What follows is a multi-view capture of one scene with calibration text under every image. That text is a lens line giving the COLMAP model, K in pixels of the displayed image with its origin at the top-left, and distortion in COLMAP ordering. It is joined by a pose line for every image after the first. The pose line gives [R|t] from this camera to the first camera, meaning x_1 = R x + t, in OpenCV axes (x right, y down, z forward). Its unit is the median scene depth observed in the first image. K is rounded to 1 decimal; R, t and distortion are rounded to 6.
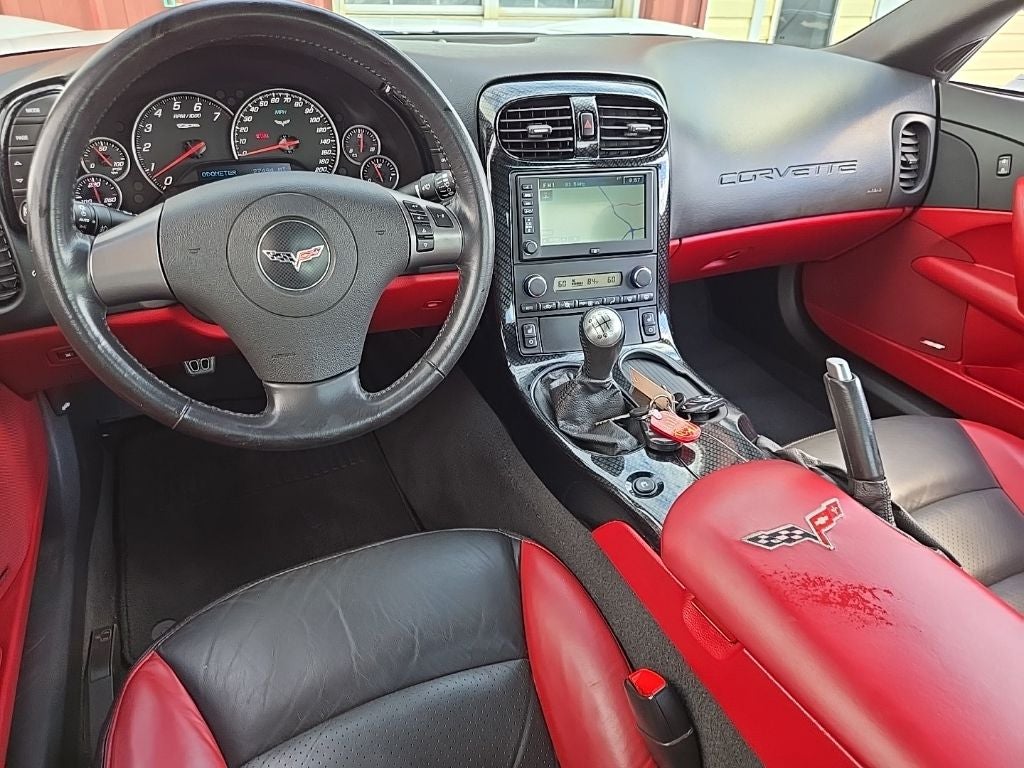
lens RADIAL K [[723.8, 0, 508.5], [0, 723.8, 383.2], [0, 0, 1]] dist [0.049531, -0.053246]
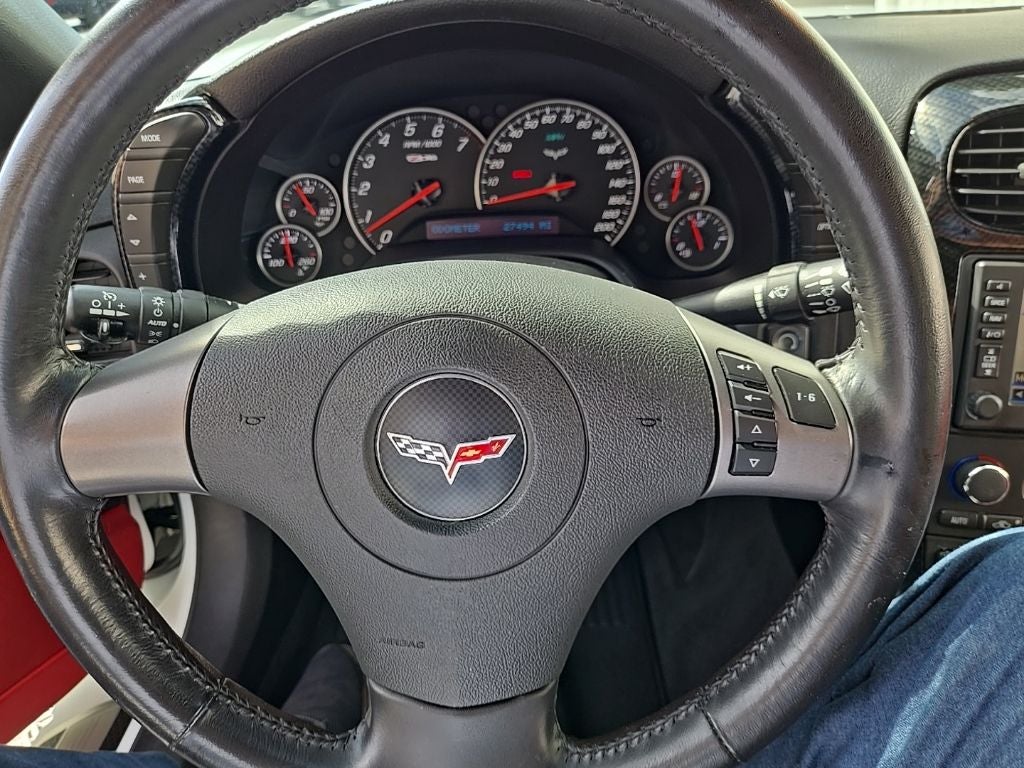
lens RADIAL K [[723.8, 0, 504.8], [0, 723.8, 380.4], [0, 0, 1]] dist [0.049531, -0.053246]
pose [[0.890650, 0.142797, -0.431684, -0.048586], [-0.153230, 0.988132, 0.010721, -0.168265], [0.428092, 0.056599, 0.901961, 0.437308]]
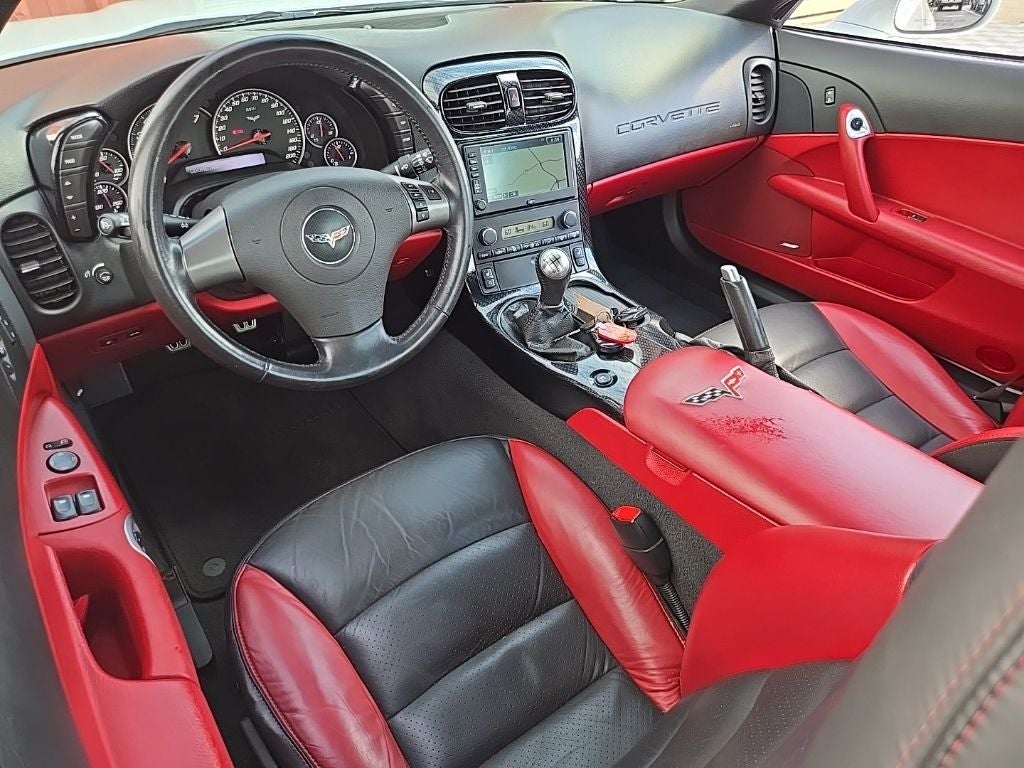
lens RADIAL K [[723.8, 0, 509.7], [0, 723.8, 392.1], [0, 0, 1]] dist [0.049531, -0.053246]
pose [[0.978288, -0.146331, 0.146767, -0.152991], [0.132379, 0.986065, 0.100757, 0.006413], [-0.159466, -0.079140, 0.984026, -0.242362]]
